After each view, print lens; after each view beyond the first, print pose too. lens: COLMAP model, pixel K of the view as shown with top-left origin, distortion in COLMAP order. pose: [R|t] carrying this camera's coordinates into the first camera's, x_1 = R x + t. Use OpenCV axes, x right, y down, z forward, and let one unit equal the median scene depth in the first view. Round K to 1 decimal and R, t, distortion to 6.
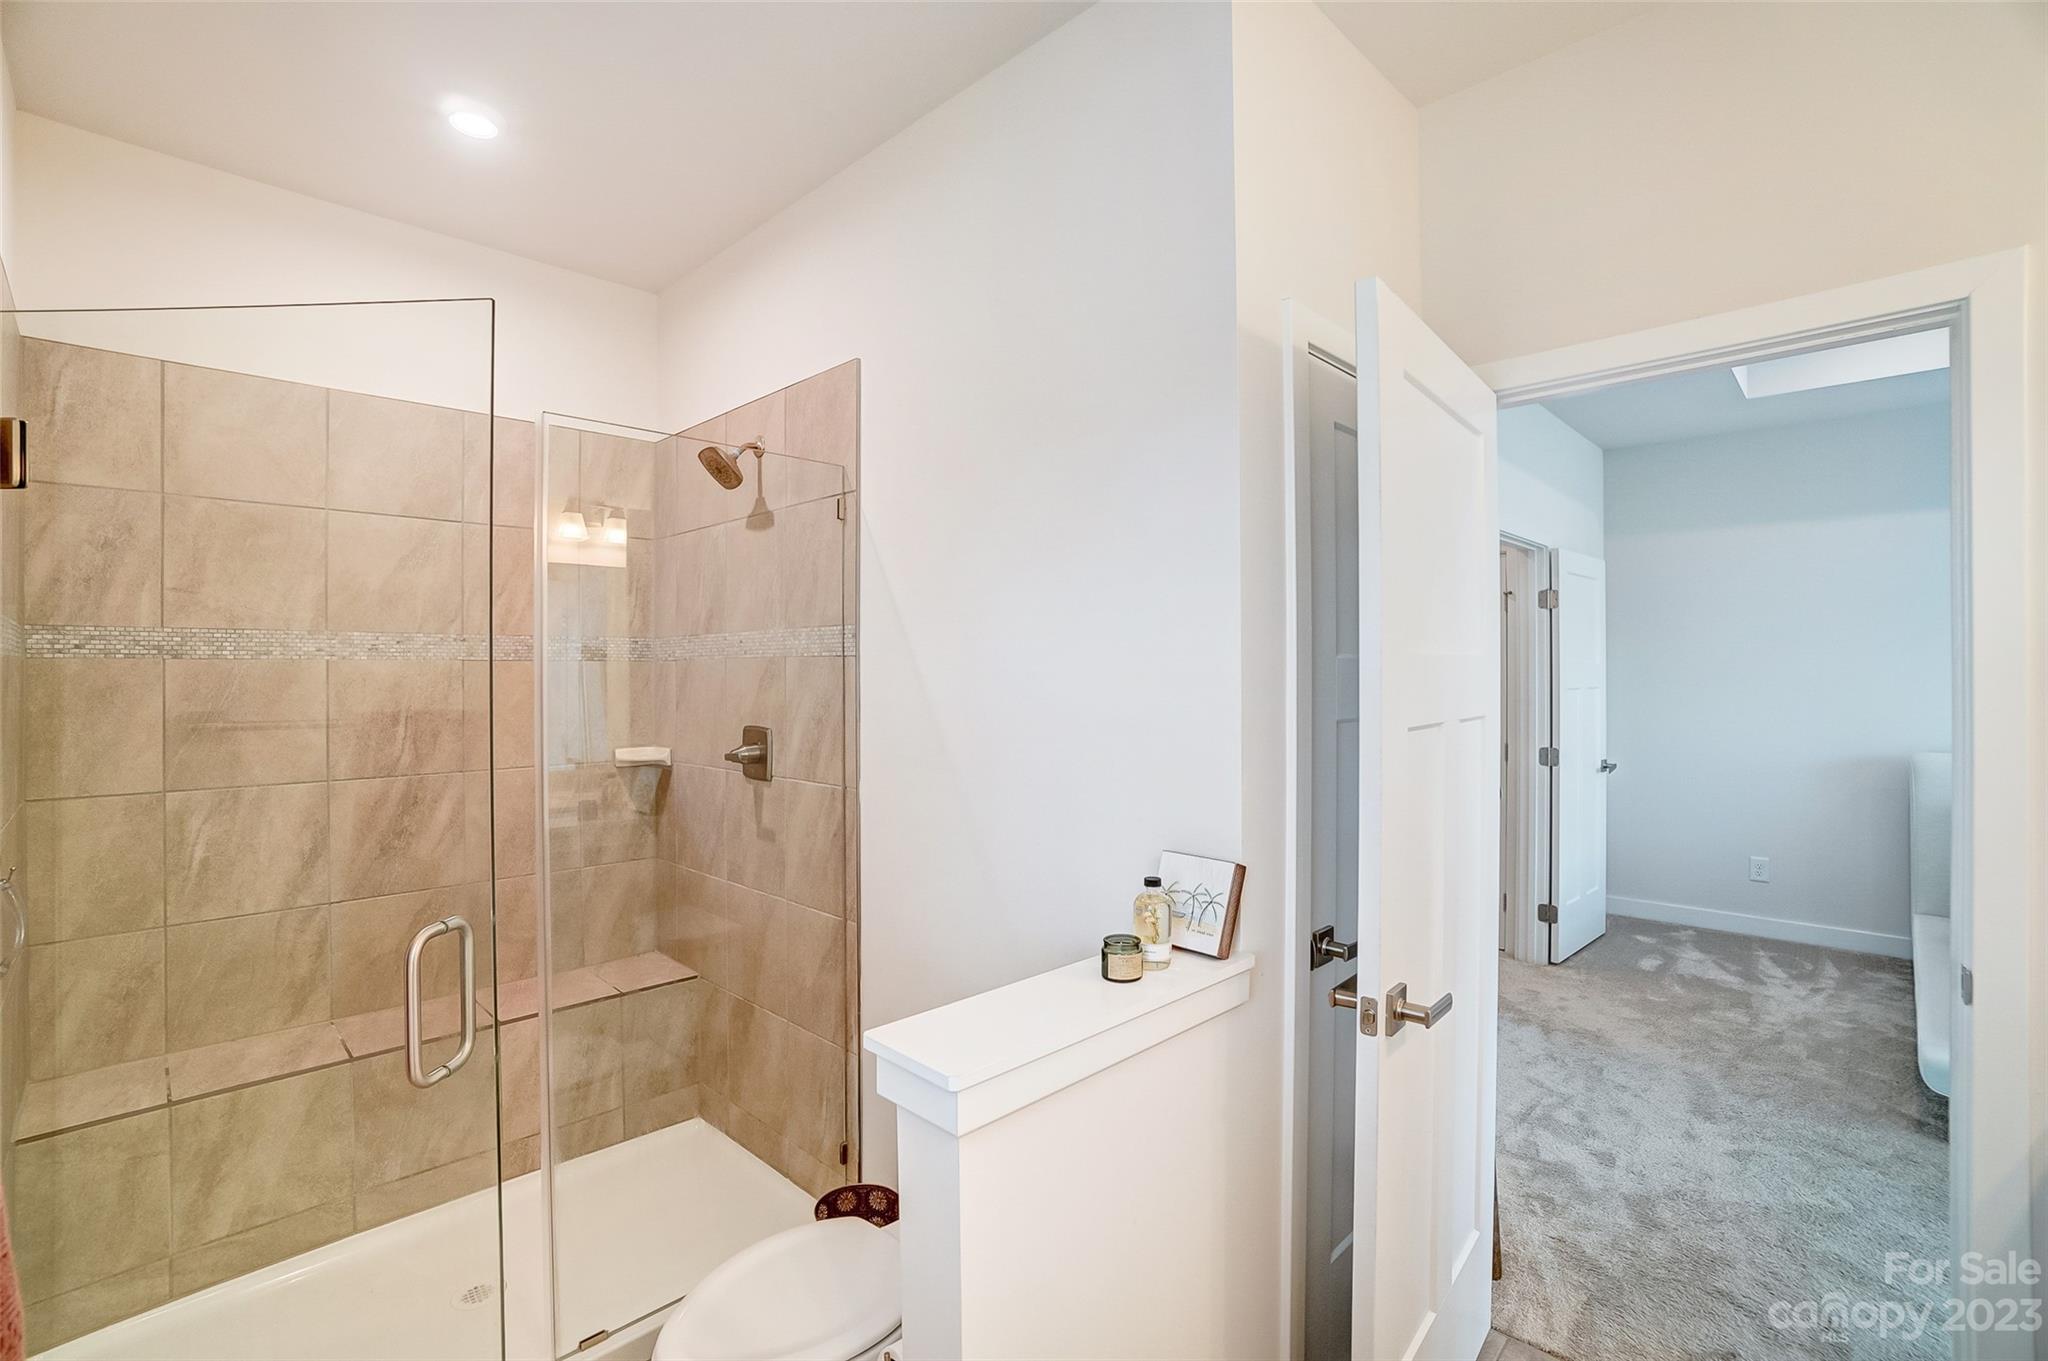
lens RADIAL K [[910.0, 0, 1019.9], [0, 910.0, 669.5], [0, 0, 1]] dist [-0.063128, 0.022794]
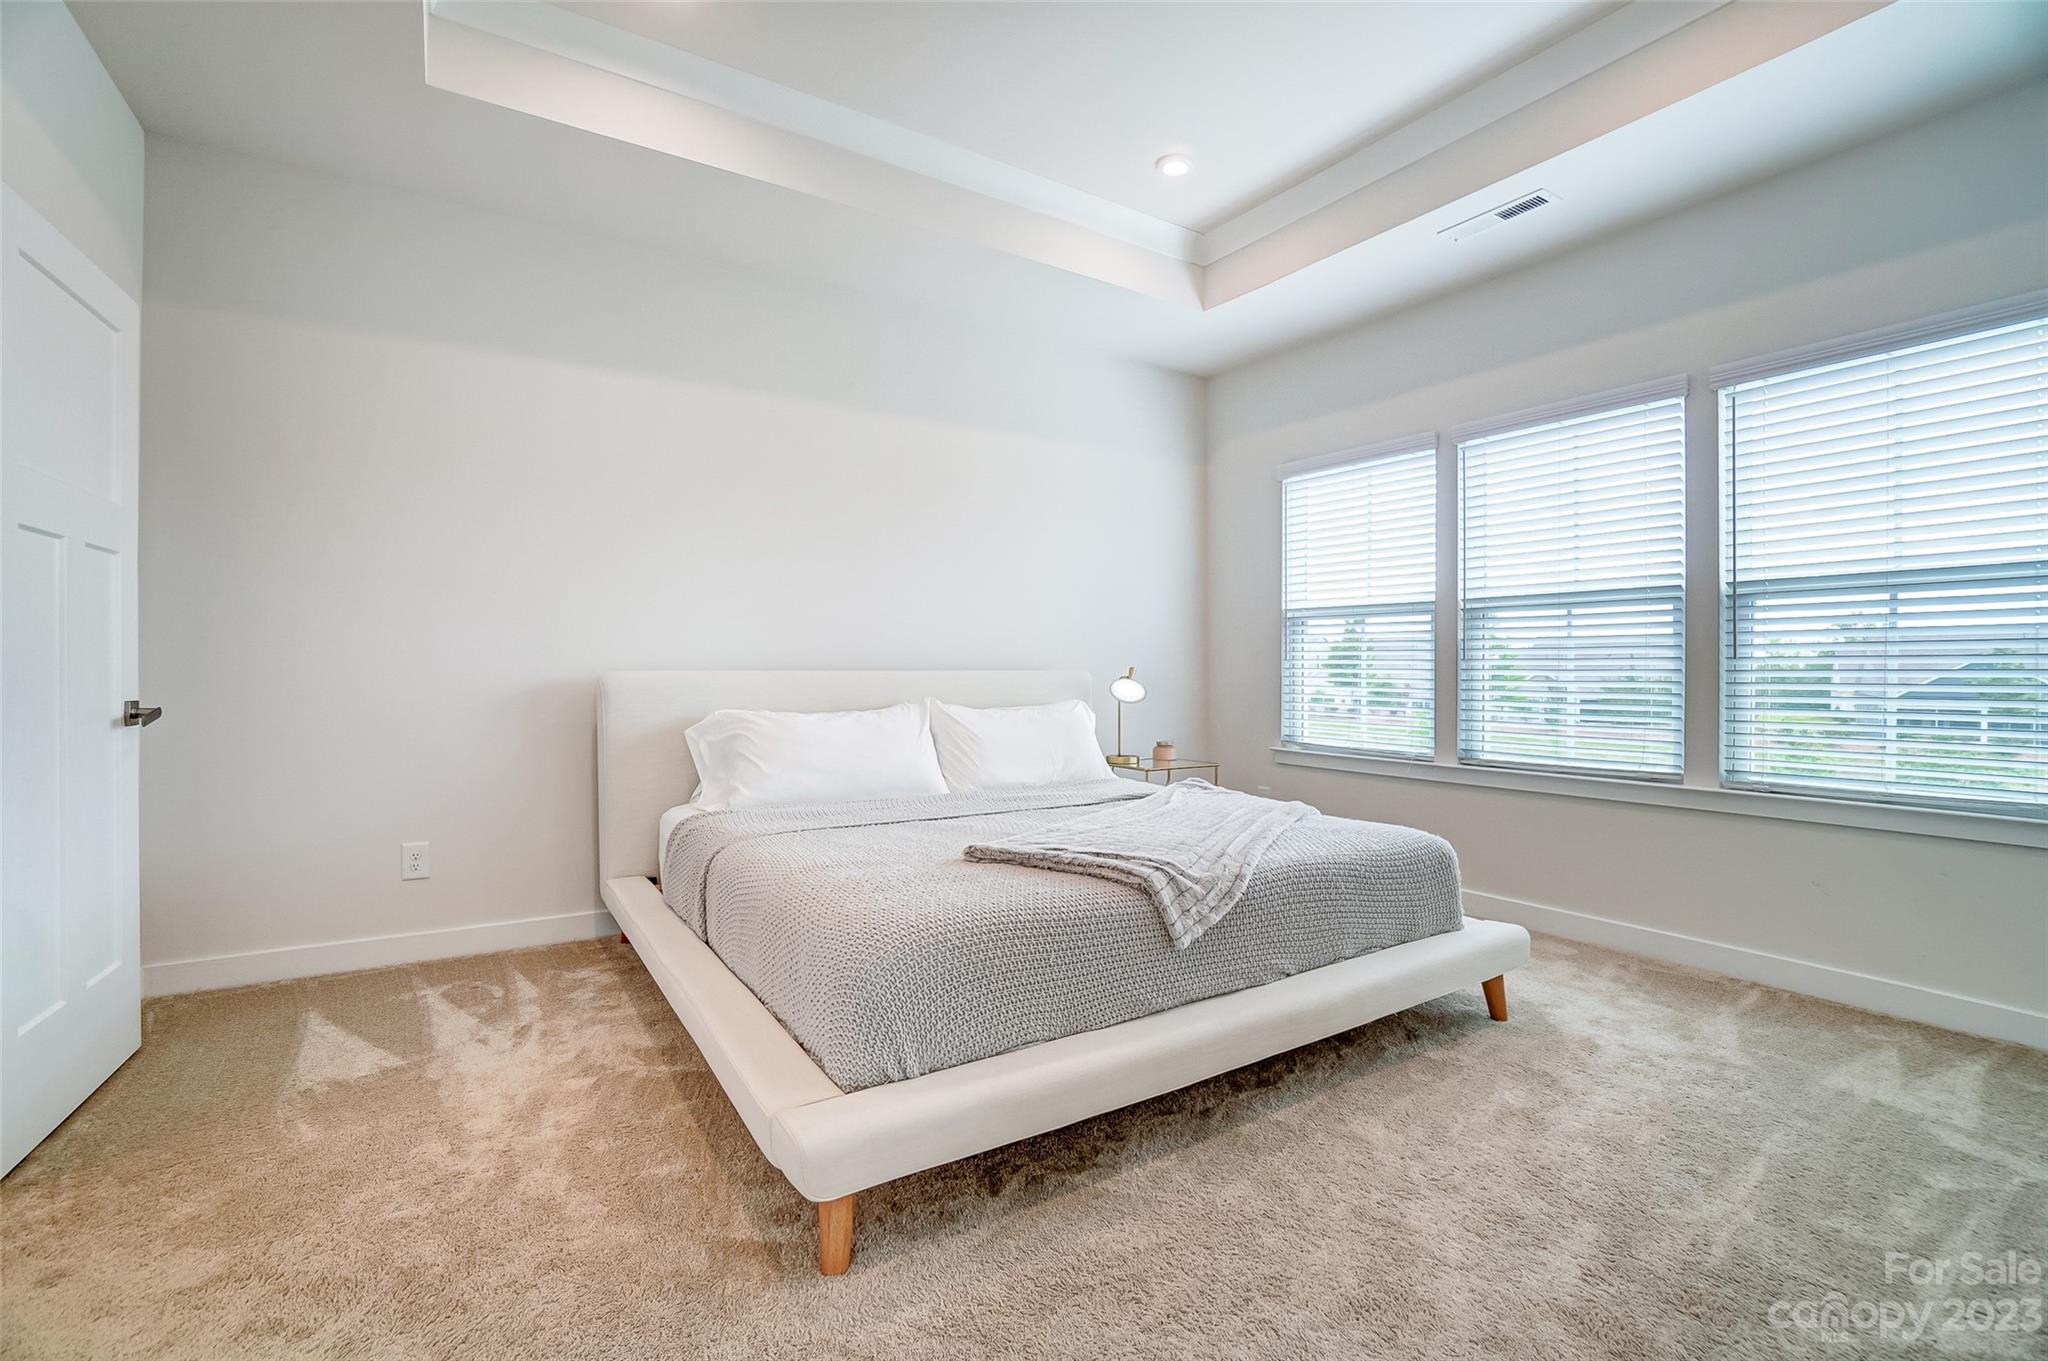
lens RADIAL K [[910.0, 0, 1019.9], [0, 910.0, 669.5], [0, 0, 1]] dist [-0.063128, 0.022794]
pose [[0.216151, 0.000347, 0.976360, 0.382929], [-0.007257, 0.999973, 0.001252, 0.105427], [-0.976333, -0.007356, 0.216147, 0.545254]]
